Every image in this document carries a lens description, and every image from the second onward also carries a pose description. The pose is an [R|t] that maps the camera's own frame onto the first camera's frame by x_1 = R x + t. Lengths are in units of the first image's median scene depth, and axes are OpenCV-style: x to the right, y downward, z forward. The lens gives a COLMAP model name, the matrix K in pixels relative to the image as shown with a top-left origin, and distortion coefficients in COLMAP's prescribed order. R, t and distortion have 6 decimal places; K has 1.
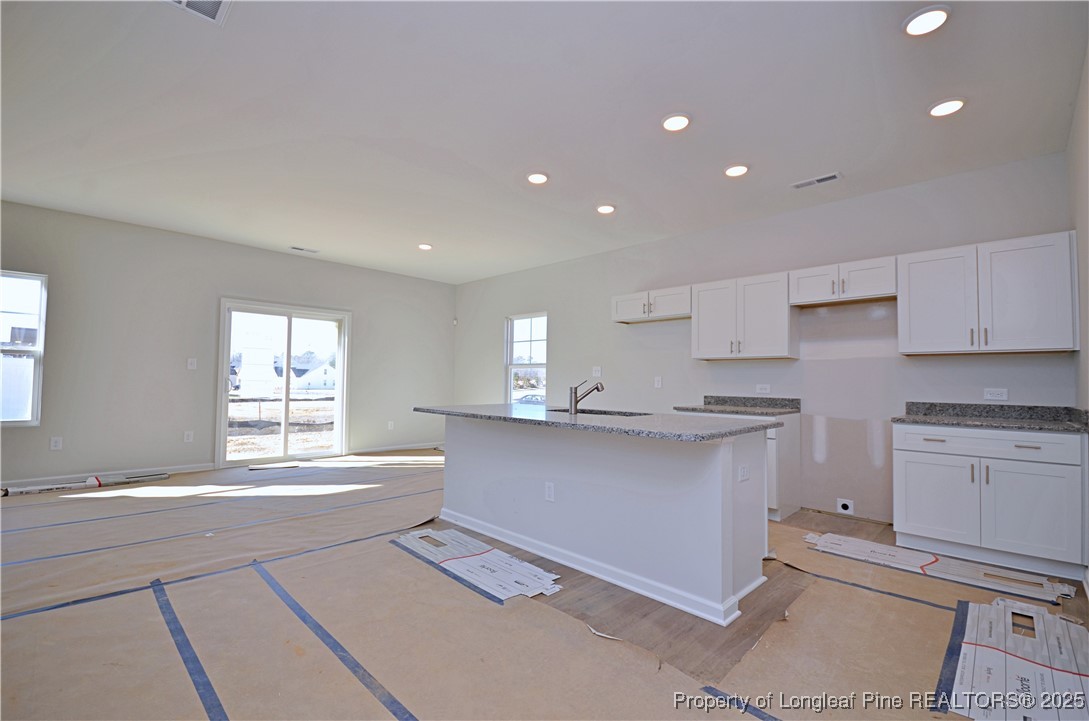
lens RADIAL K [[476.1, 0, 541.6], [0, 476.1, 361.9], [0, 0, 1]] dist [0.001980, -0.006962]
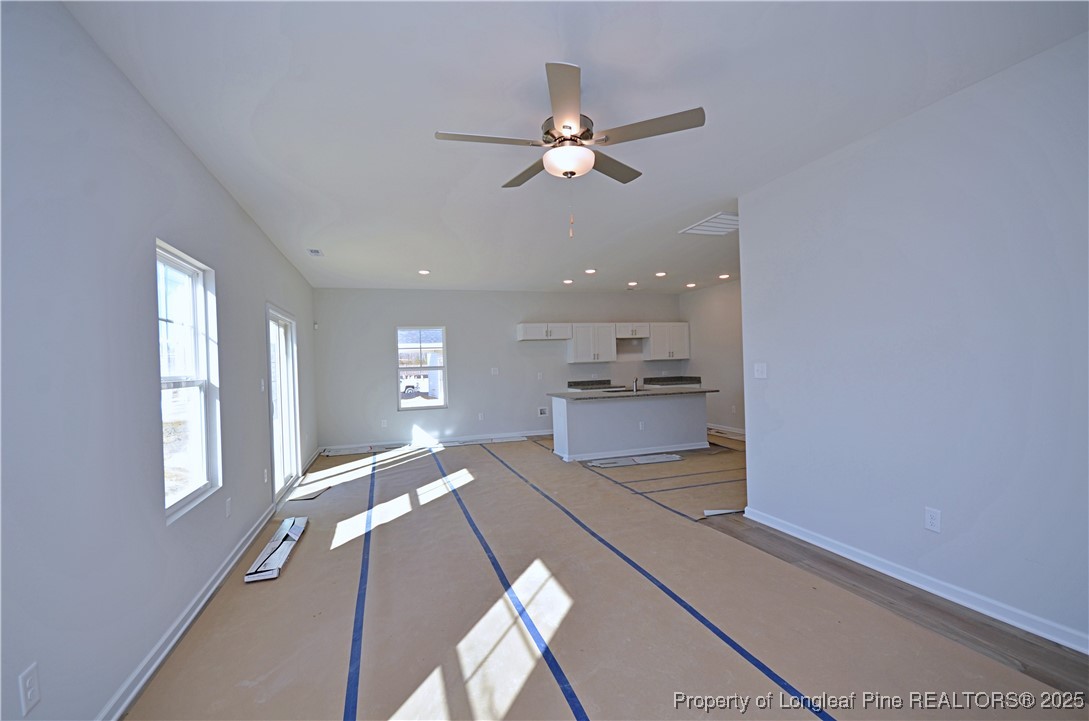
lens RADIAL K [[476.1, 0, 541.8], [0, 476.1, 362.7], [0, 0, 1]] dist [0.001980, -0.006962]
pose [[0.454920, -0.030703, 0.890003, -1.819002], [0.002621, 0.999447, 0.033139, -0.088103], [-0.890528, -0.012743, 0.454749, 0.317671]]
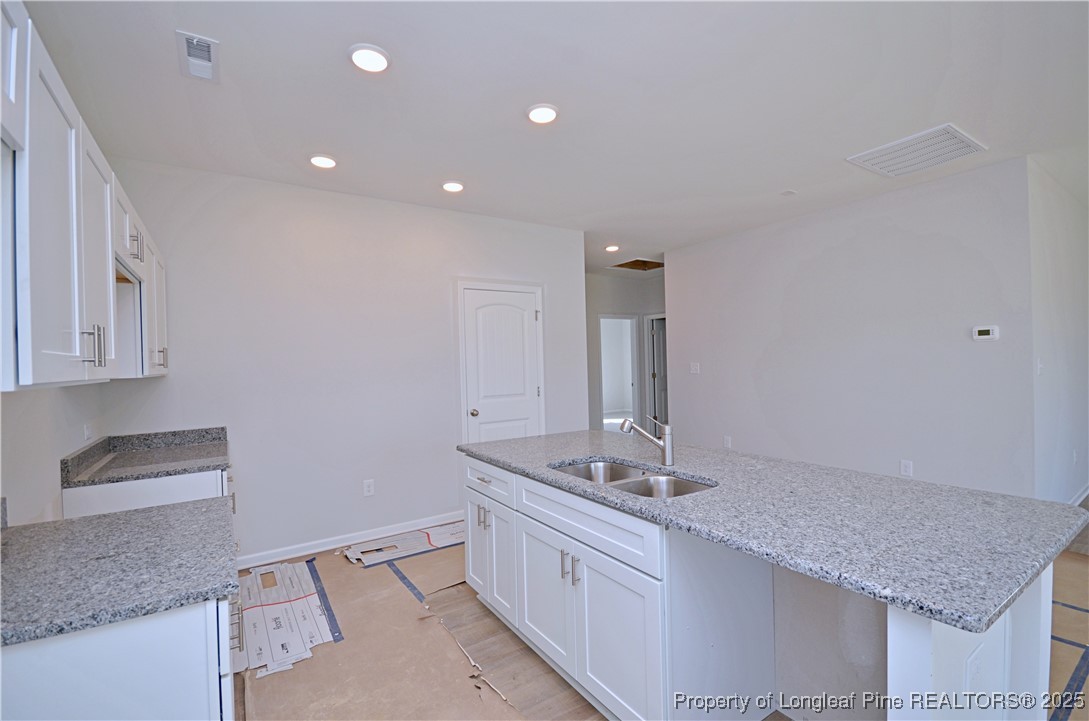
lens RADIAL K [[476.1, 0, 541.3], [0, 476.1, 363.6], [0, 0, 1]] dist [0.001980, -0.006962]
pose [[-0.978771, 0.009357, 0.204744, 0.086649], [0.002953, 0.999497, -0.031561, -0.012485], [-0.204936, -0.030286, -0.978307, 1.459350]]
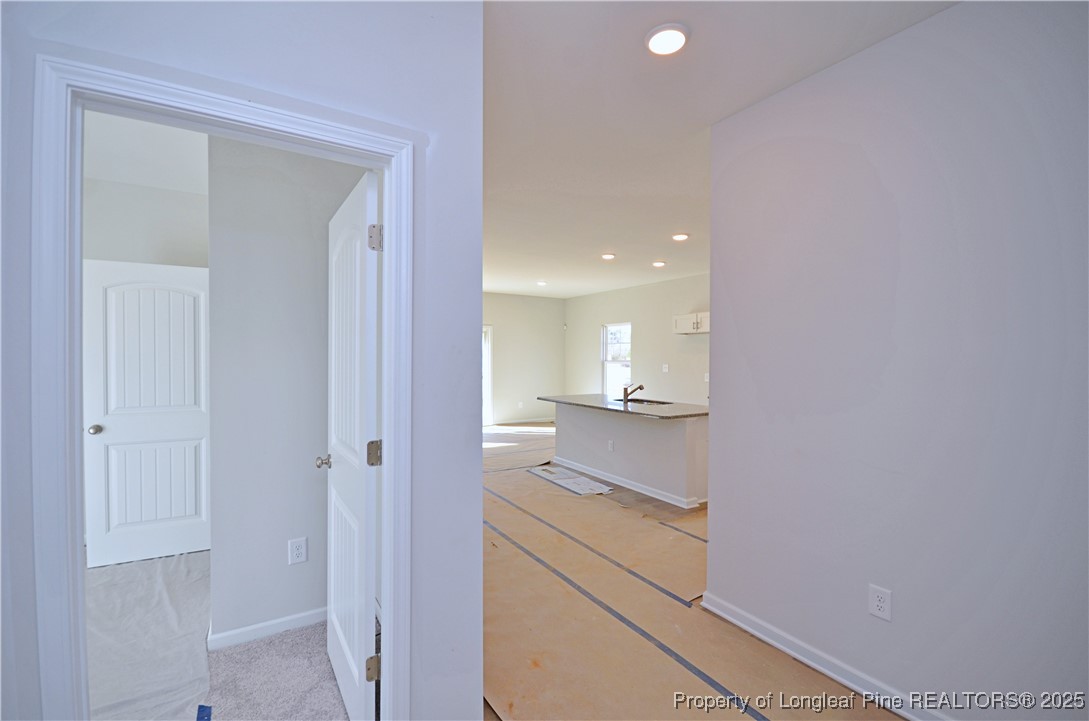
lens RADIAL K [[476.1, 0, 545.0], [0, 476.1, 363.0], [0, 0, 1]] dist [0.001980, -0.006962]
pose [[0.971611, -0.006799, -0.236487, 0.164745], [0.018764, 0.998653, 0.048381, -0.108128], [0.235839, -0.051445, 0.970429, -0.648631]]
